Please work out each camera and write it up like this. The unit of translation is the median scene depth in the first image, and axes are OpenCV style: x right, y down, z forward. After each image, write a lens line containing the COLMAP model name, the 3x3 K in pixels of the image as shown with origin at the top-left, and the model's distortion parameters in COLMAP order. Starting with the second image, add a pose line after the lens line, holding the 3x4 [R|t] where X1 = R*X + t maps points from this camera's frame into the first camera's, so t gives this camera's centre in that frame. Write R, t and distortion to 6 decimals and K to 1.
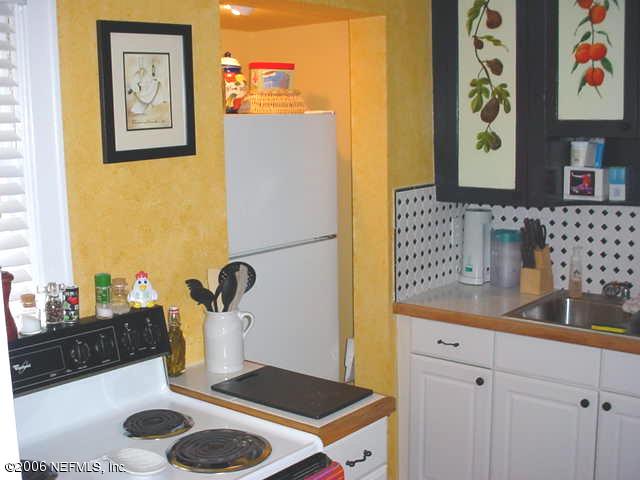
lens RADIAL K [[809.3, 0, 319.6], [0, 809.3, 239.6], [0, 0, 1]] dist [-0.164055, 0.000000]
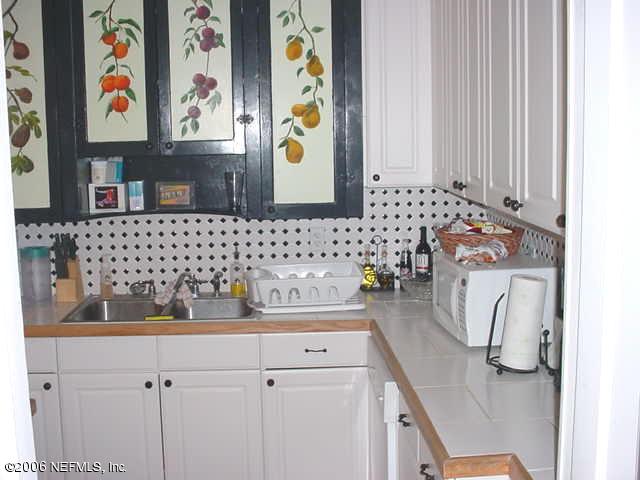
lens RADIAL K [[809.3, 0, 318.7], [0, 809.3, 235.3], [0, 0, 1]] dist [-0.164055, 0.000000]
pose [[0.734974, -0.084325, 0.672832, -0.221425], [0.106517, 0.994277, 0.008256, 0.005271], [-0.669677, 0.065601, 0.739749, -0.043036]]
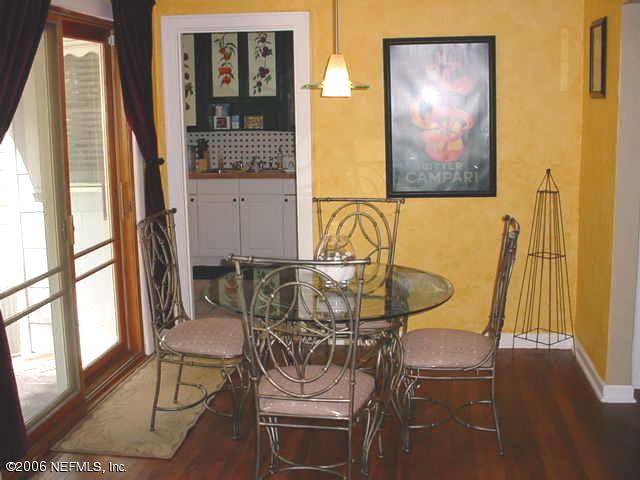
lens RADIAL K [[809.3, 0, 319.8], [0, 809.3, 238.7], [0, 0, 1]] dist [-0.164055, 0.000000]
pose [[0.847994, -0.080388, 0.523874, -0.775290], [0.078564, 0.996576, 0.025752, 0.256840], [-0.524151, 0.019320, 0.851406, -1.332164]]
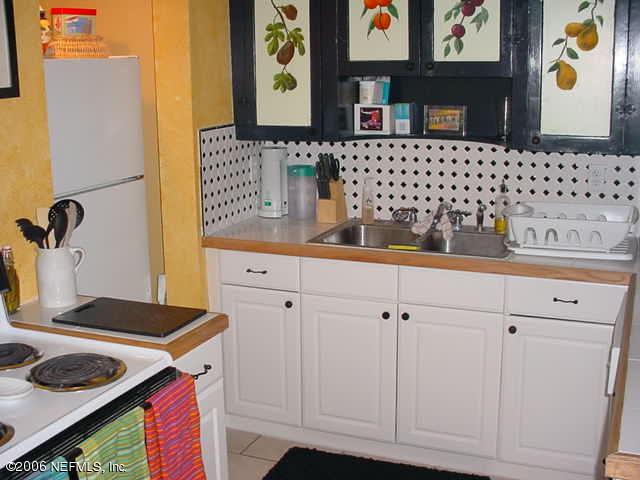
lens RADIAL K [[809.3, 0, 319.3], [0, 809.3, 233.9], [0, 0, 1]] dist [-0.164055, 0.000000]
pose [[0.958134, -0.055518, 0.280887, -0.060384], [0.040421, 0.997424, 0.059263, 0.018583], [-0.283454, -0.045428, 0.957909, -0.054450]]
